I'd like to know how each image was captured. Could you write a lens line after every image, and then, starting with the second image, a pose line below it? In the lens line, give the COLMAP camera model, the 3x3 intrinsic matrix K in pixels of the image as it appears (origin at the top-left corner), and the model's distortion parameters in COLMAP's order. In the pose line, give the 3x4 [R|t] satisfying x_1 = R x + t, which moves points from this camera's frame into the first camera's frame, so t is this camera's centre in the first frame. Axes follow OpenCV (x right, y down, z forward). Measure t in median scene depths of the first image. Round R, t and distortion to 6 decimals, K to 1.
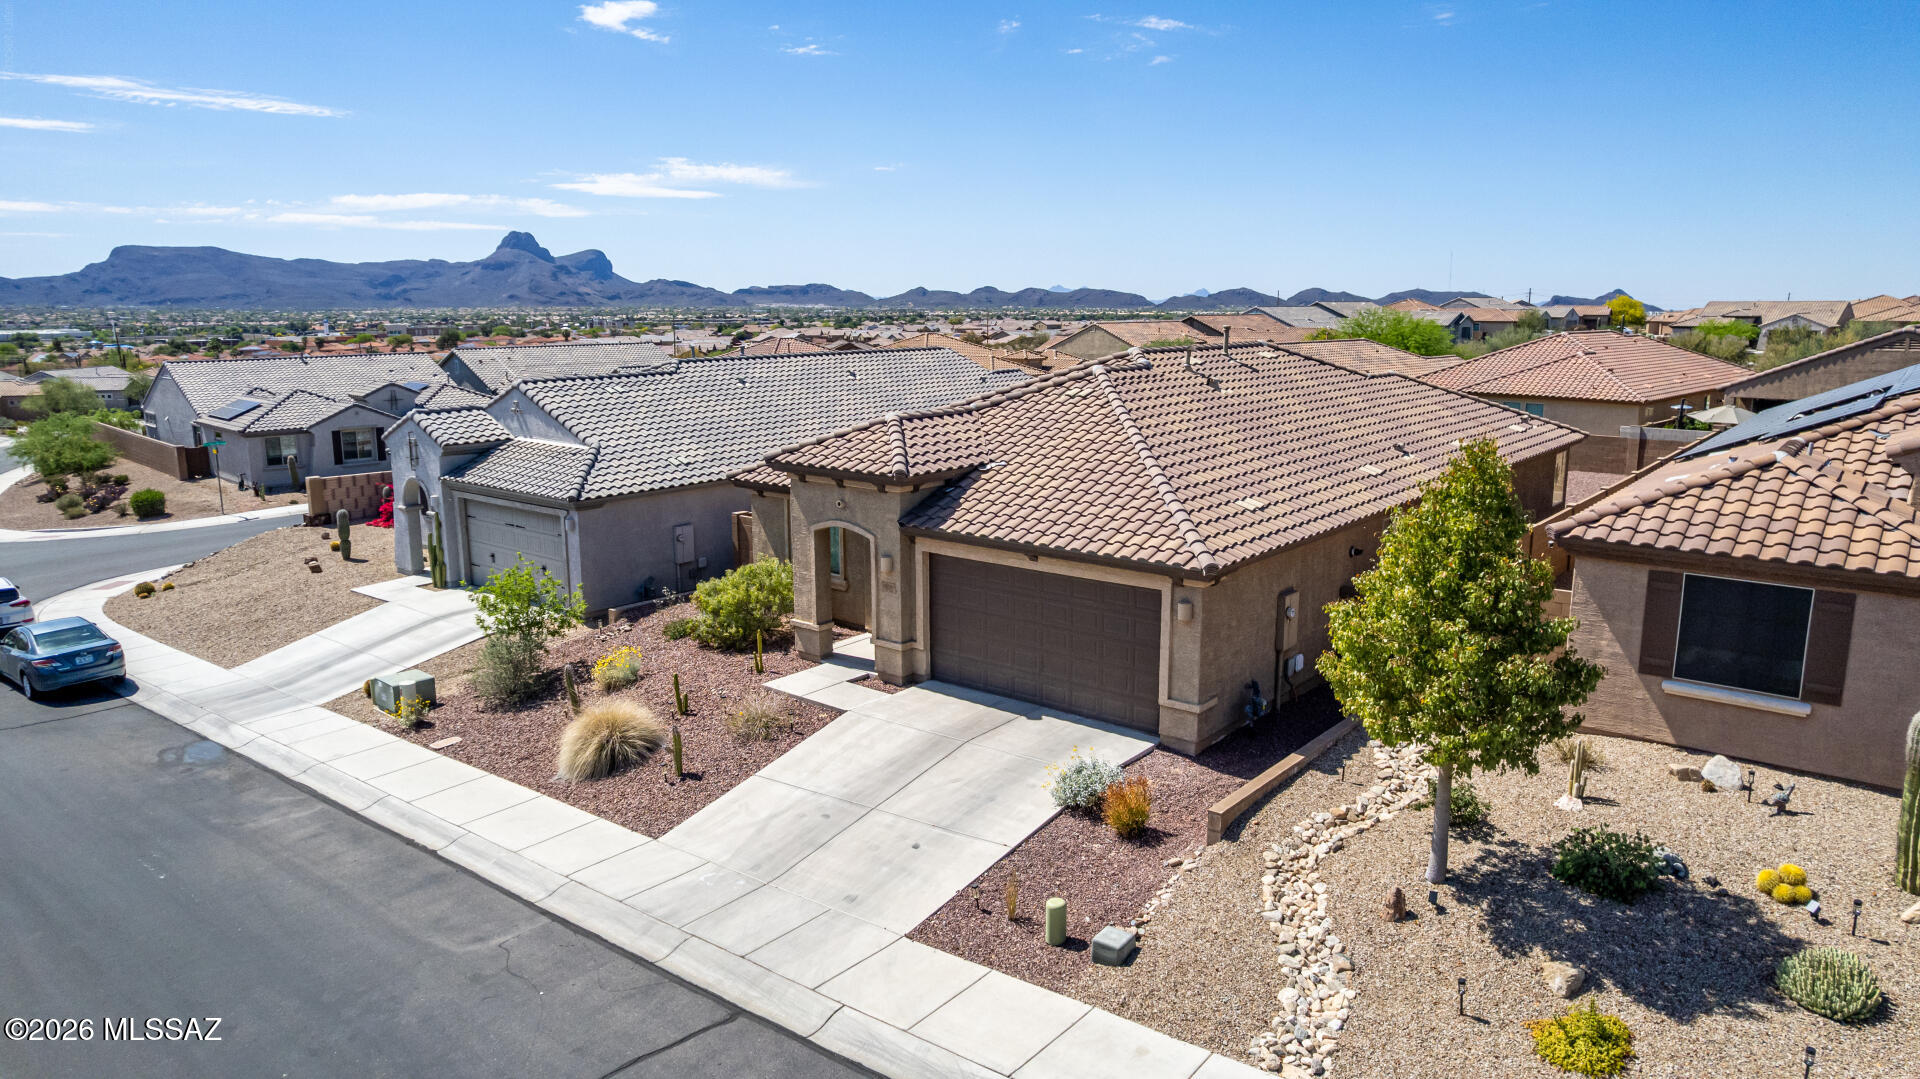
lens RADIAL K [[1218.3, 0, 962.9], [0, 1218.3, 539.8], [0, 0, 1]] dist [-0.052237, 0.029210]
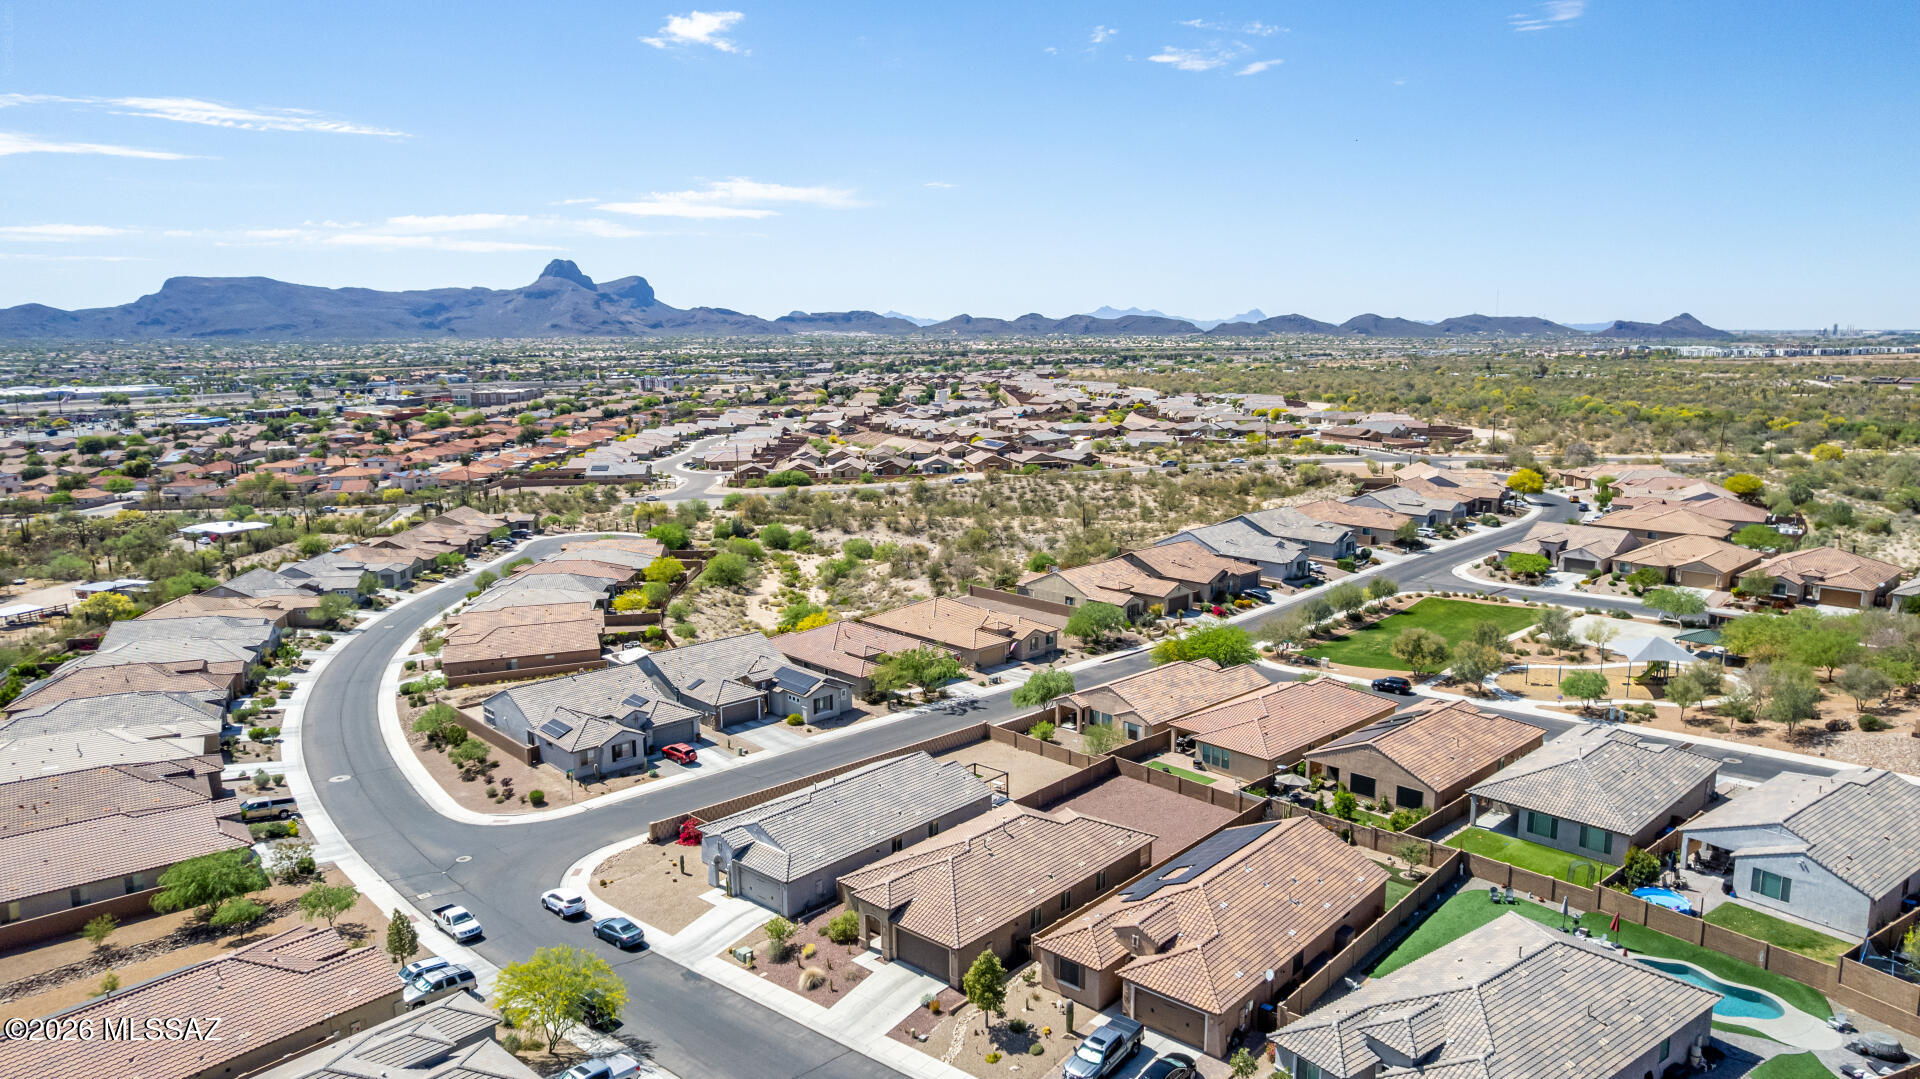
lens RADIAL K [[1244.5, 0, 967.1], [0, 1244.5, 543.5], [0, 0, 1]] dist [-0.044867, 0.009757]
pose [[0.999474, 0.004654, -0.032080, 0.307184], [-0.005324, 0.999769, -0.020828, -1.093301], [0.031975, 0.020988, 0.999268, -2.825457]]
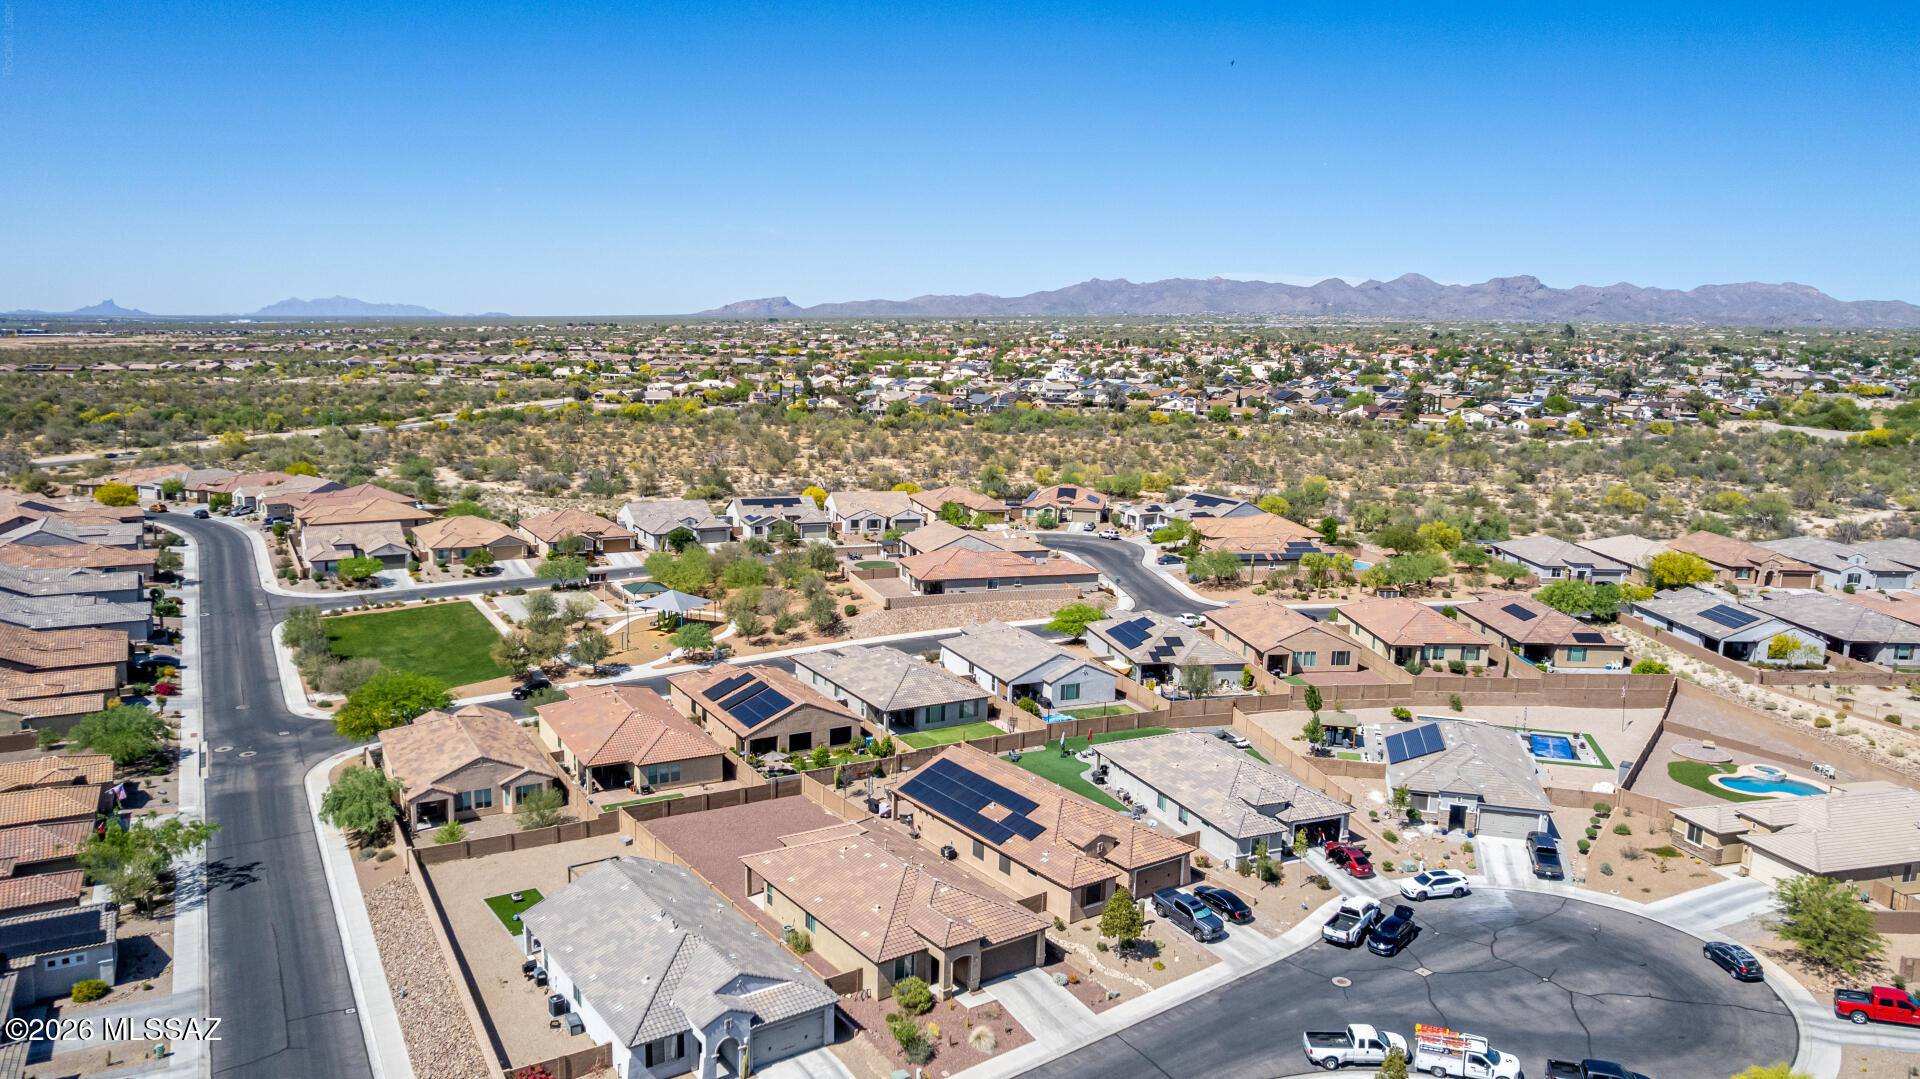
lens RADIAL K [[1297.4, 0, 949.4], [0, 1297.4, 542.0], [0, 0, 1]] dist [-0.043416, 0.005059]
pose [[0.264942, -0.146470, 0.953075, -3.634539], [0.161432, 0.981184, 0.105914, -1.650695], [-0.950655, 0.125796, 0.283601, -0.170742]]
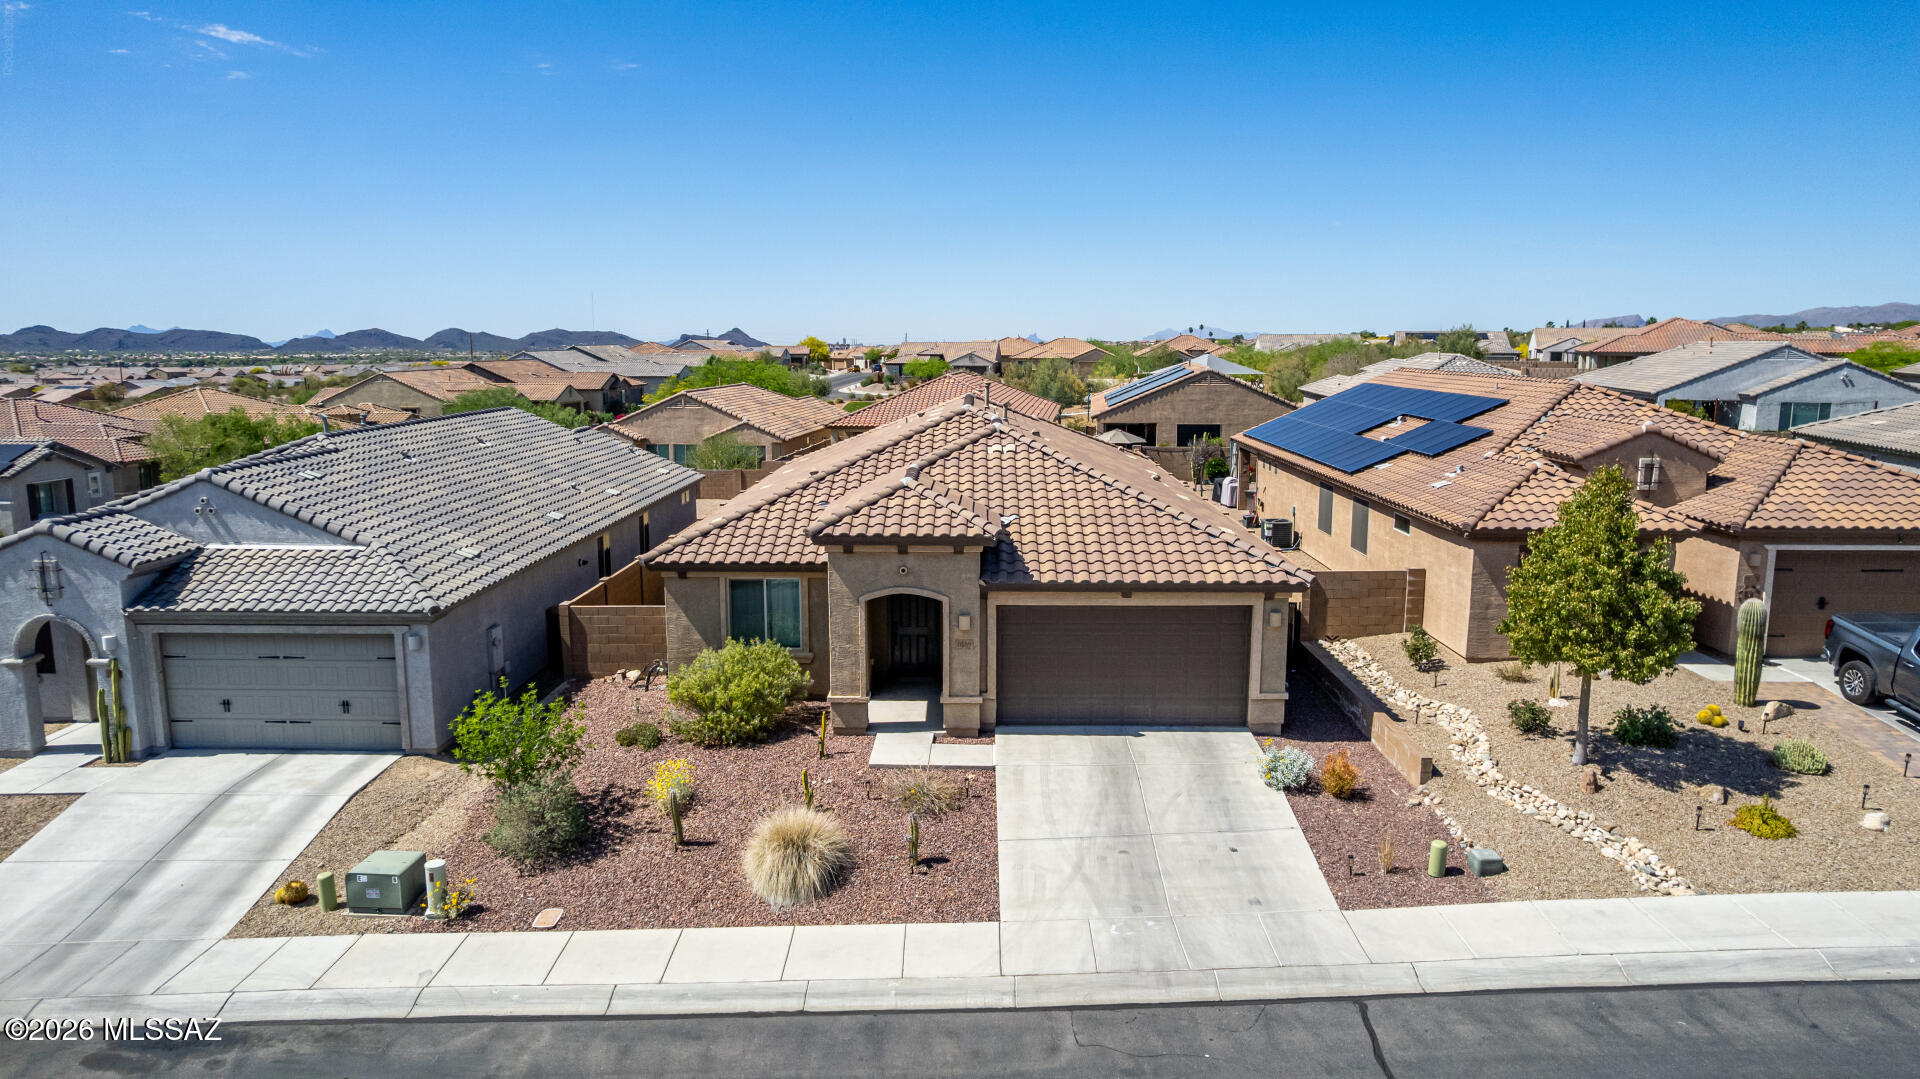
lens RADIAL K [[1218.3, 0, 956.1], [0, 1218.3, 528.6], [0, 0, 1]] dist [-0.052237, 0.029210]
pose [[0.784860, -0.092432, 0.612740, -0.711106], [0.117605, 0.993060, -0.000837, -0.060408], [-0.608411, 0.072719, 0.790284, 0.183371]]
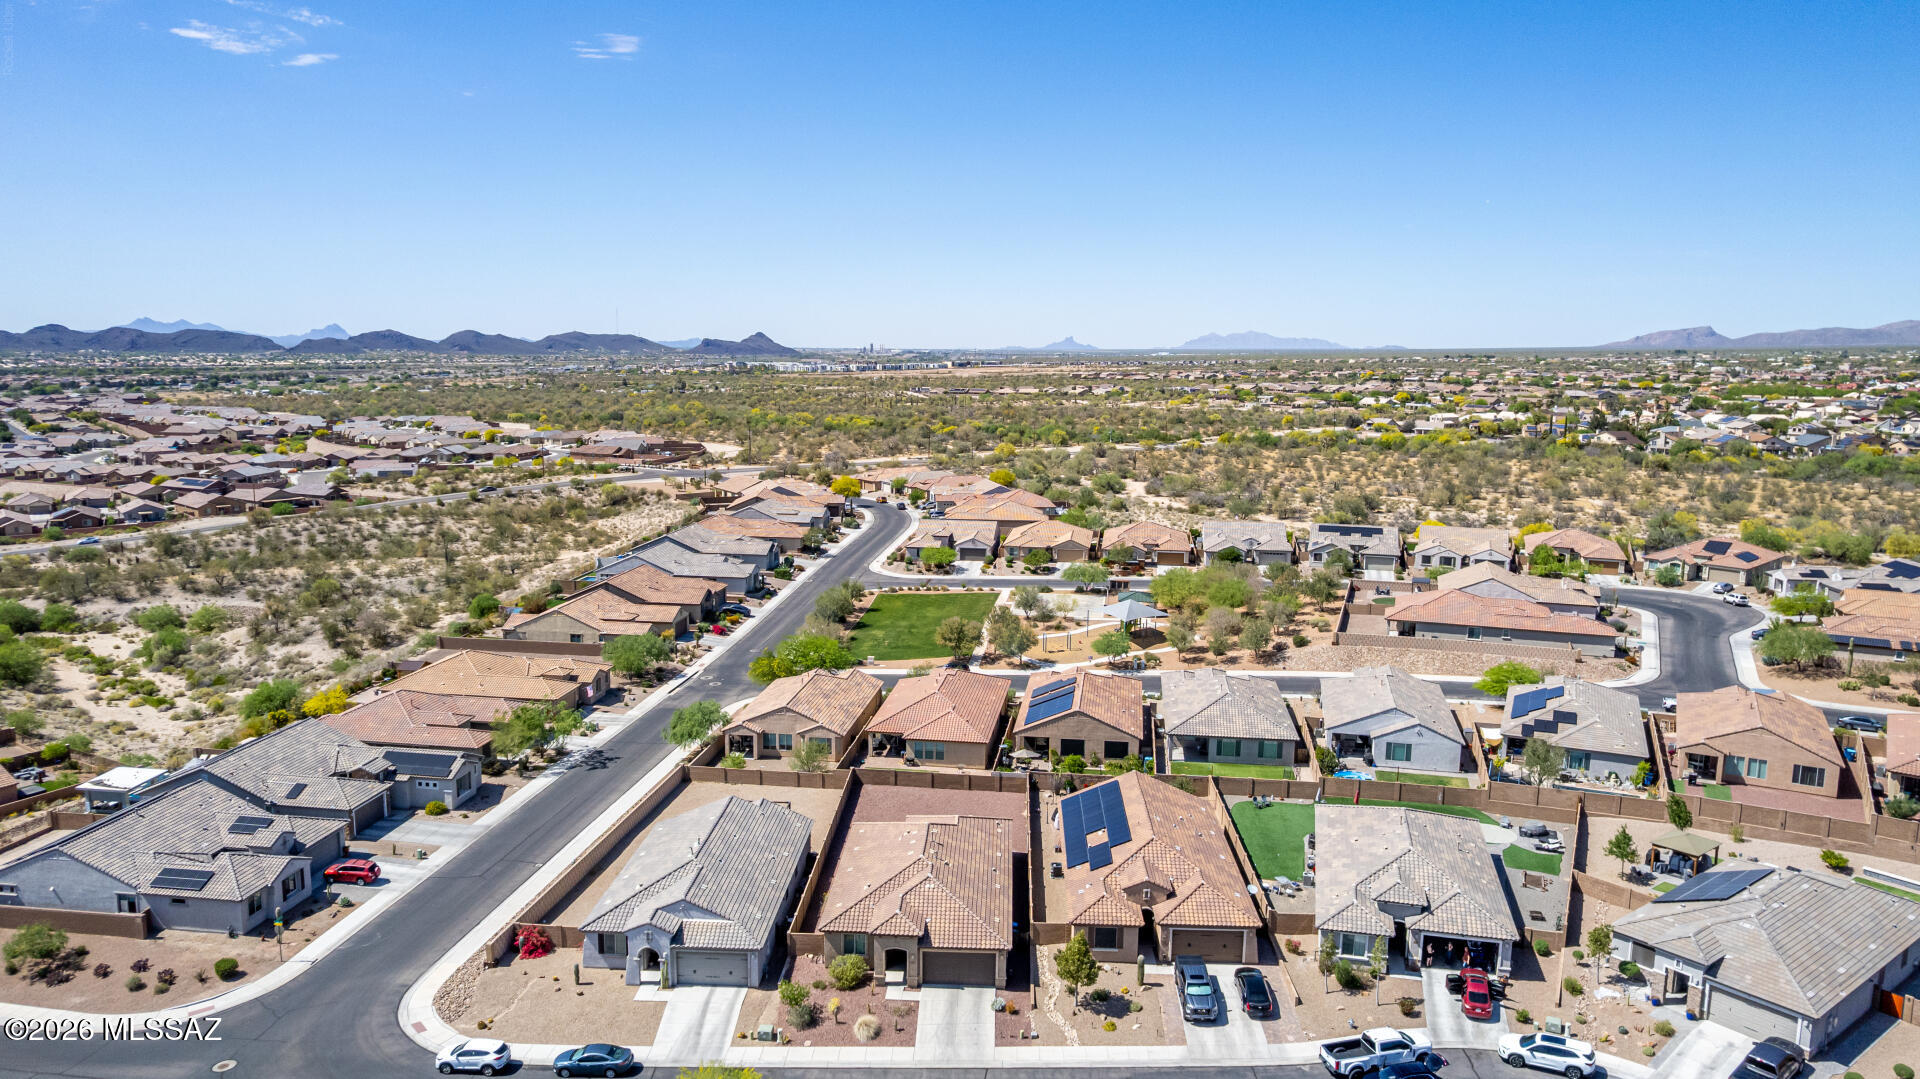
lens RADIAL K [[1269.5, 0, 959.4], [0, 1269.5, 542.6], [0, 0, 1]] dist [-0.049089, 0.015239]
pose [[0.798524, -0.079576, 0.596680, -2.161988], [0.102150, 0.994761, -0.004040, -1.213877], [-0.593232, 0.064177, 0.802469, -2.254829]]
